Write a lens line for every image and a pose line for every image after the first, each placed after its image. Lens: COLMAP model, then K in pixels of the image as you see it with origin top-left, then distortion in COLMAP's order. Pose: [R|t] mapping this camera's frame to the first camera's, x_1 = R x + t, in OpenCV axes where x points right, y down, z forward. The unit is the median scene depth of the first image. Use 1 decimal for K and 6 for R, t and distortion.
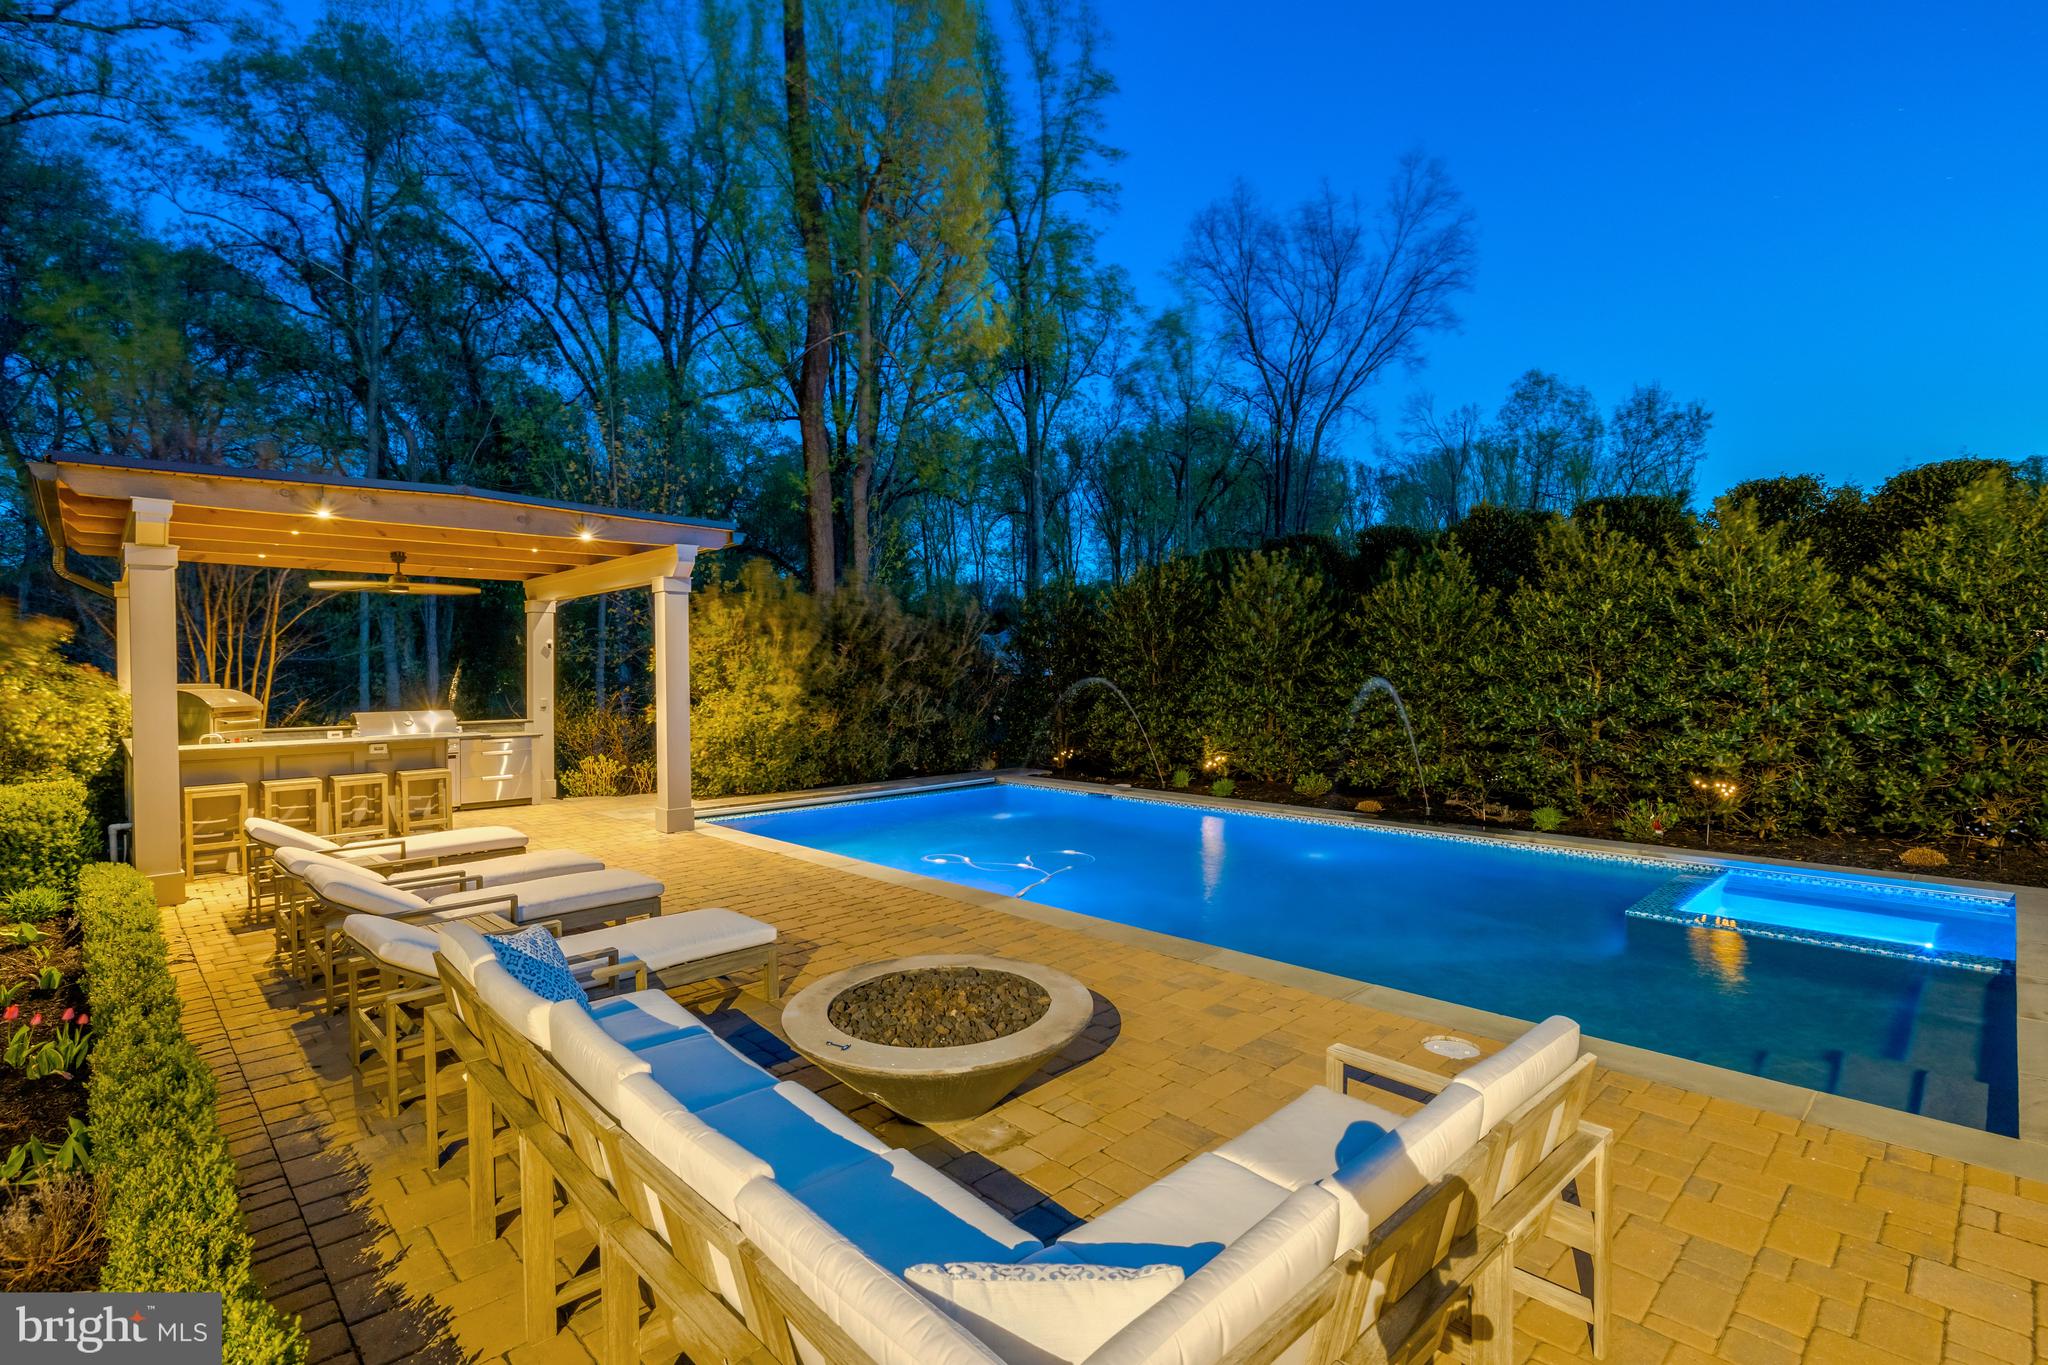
lens RADIAL K [[964.5, 0, 1024.0], [0, 964.5, 682.5], [0, 0, 1]] dist [-0.011365, 0.000936]
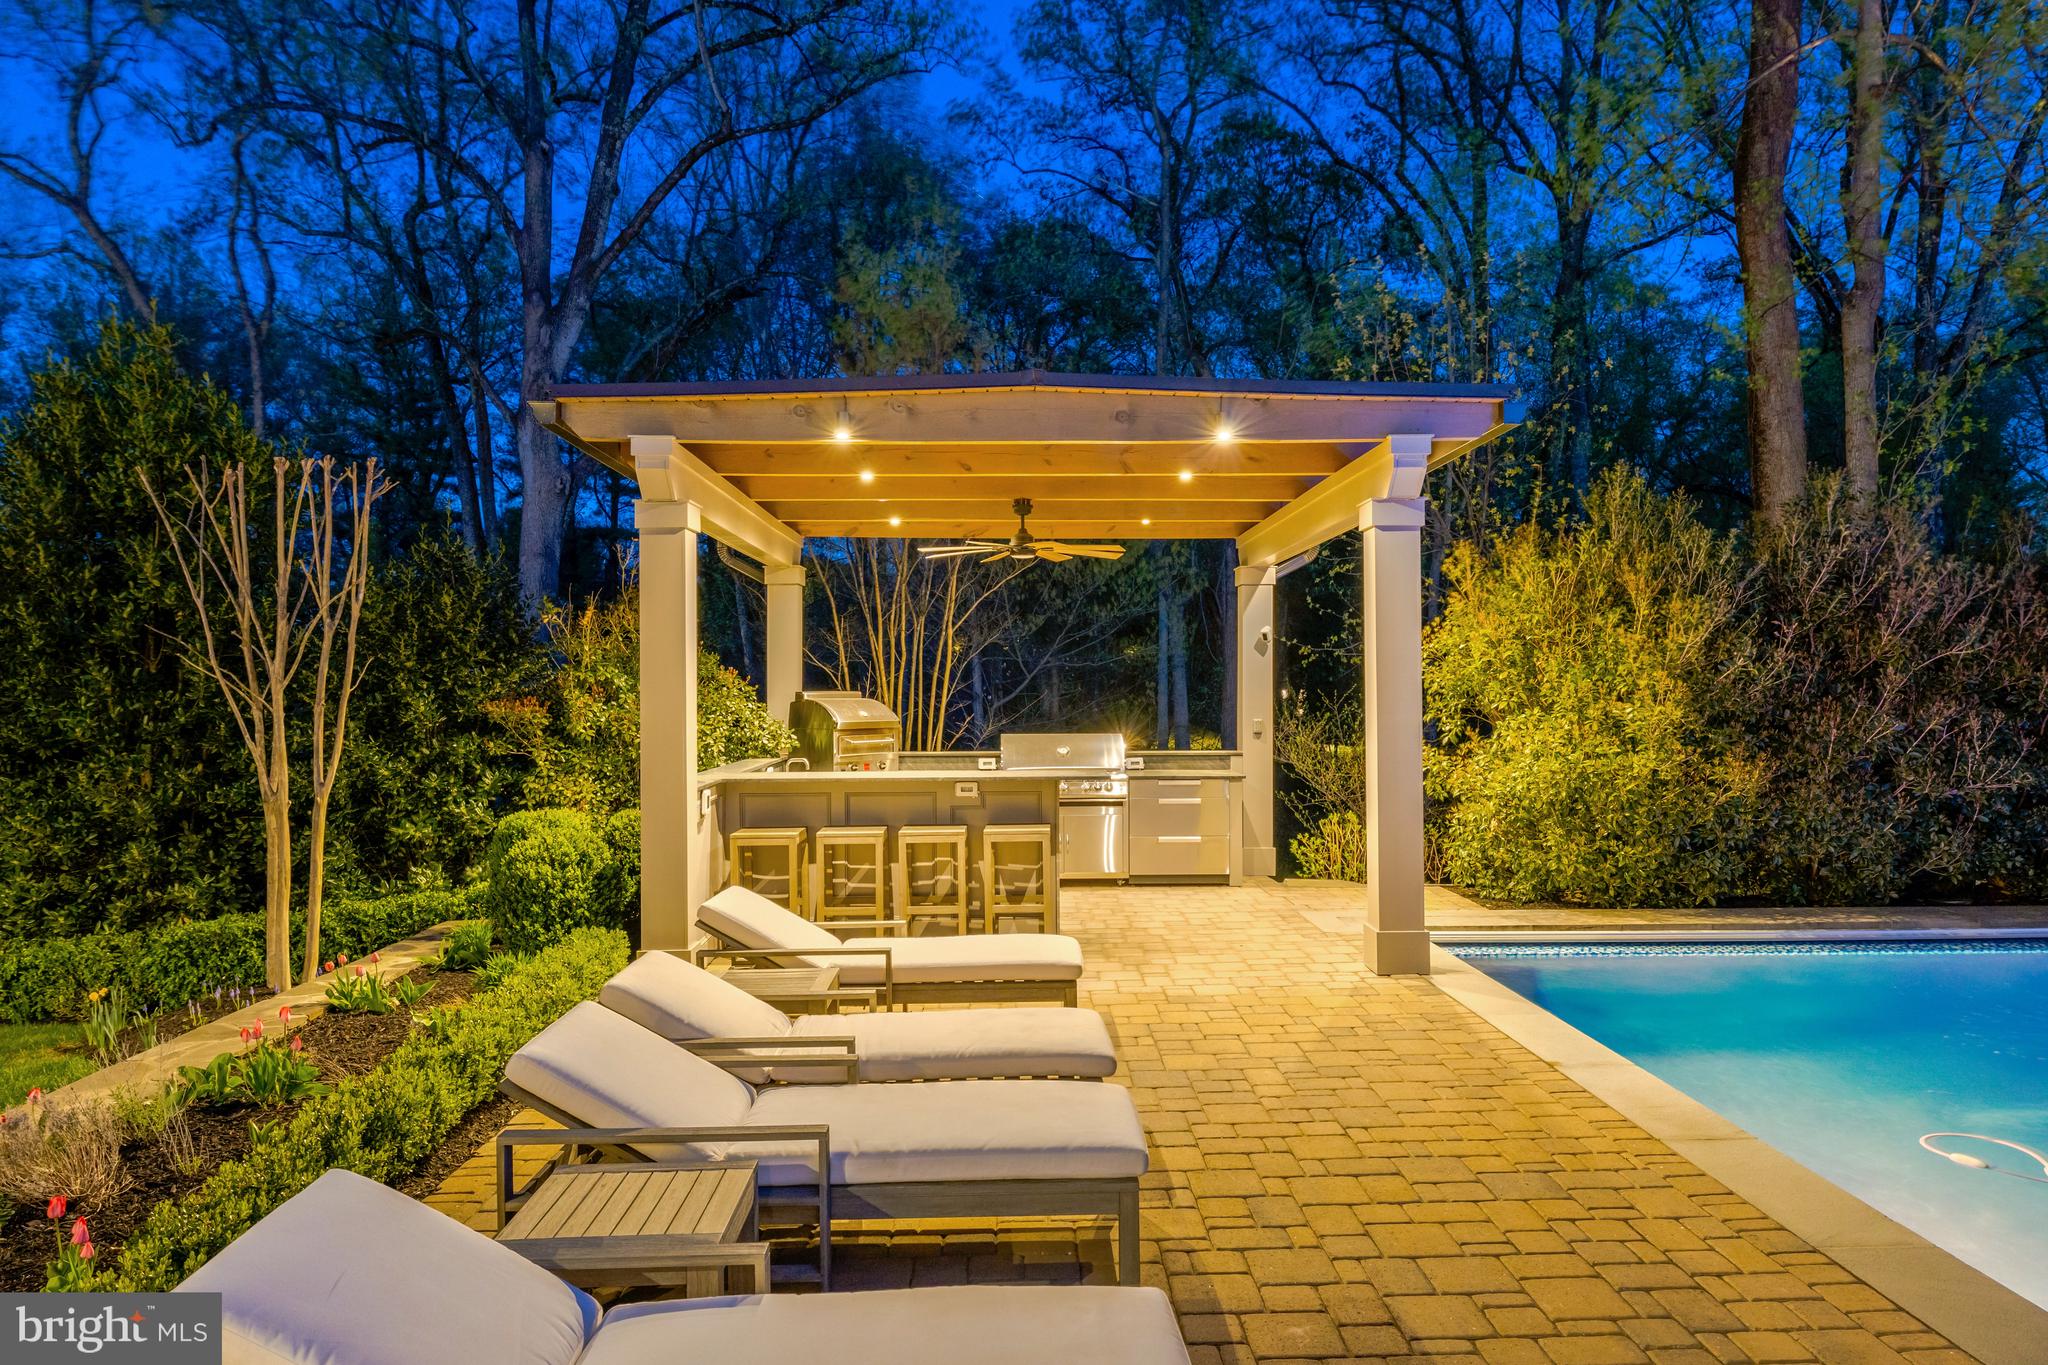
lens RADIAL K [[1343.6, 0, 1024.0], [0, 1343.6, 682.5], [0, 0, 1]] dist [-0.000428, -0.002756]
pose [[0.727353, 0.002887, -0.686257, 0.000863], [-0.010674, 0.999918, -0.007107, 0.000254], [0.686180, 0.012495, 0.727324, 0.238679]]
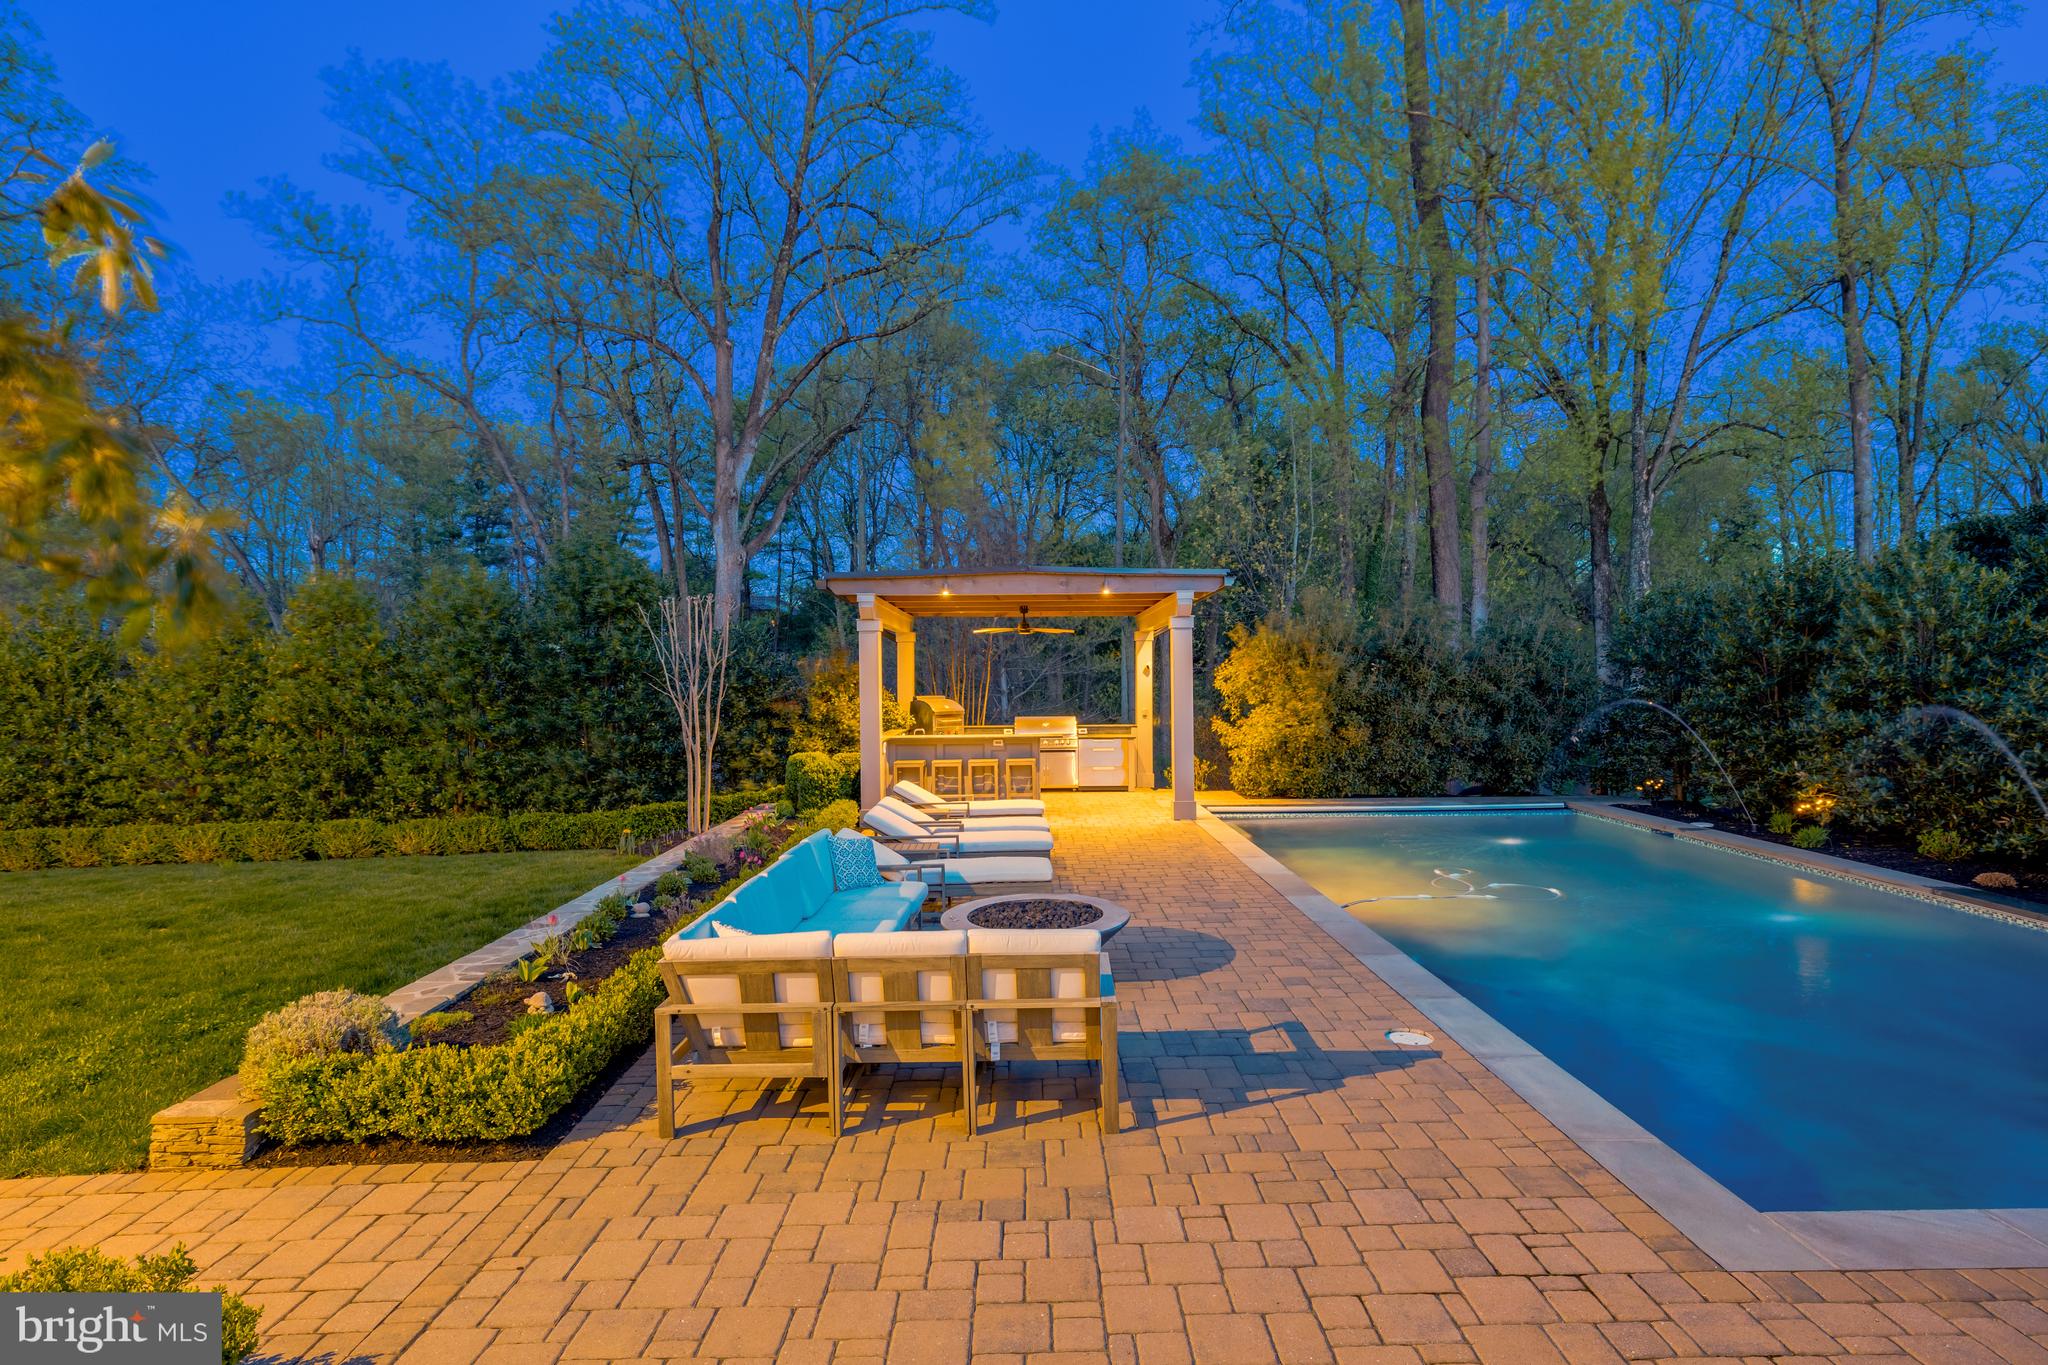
lens RADIAL K [[1019.4, 0, 1024.0], [0, 1019.4, 682.5], [0, 0, 1]] dist [-0.003723, -0.000190]
pose [[0.716472, 0.004653, -0.697600, 0.316695], [-0.005953, 0.999982, 0.000556, -0.017181], [0.697590, 0.003755, 0.716487, -0.071099]]
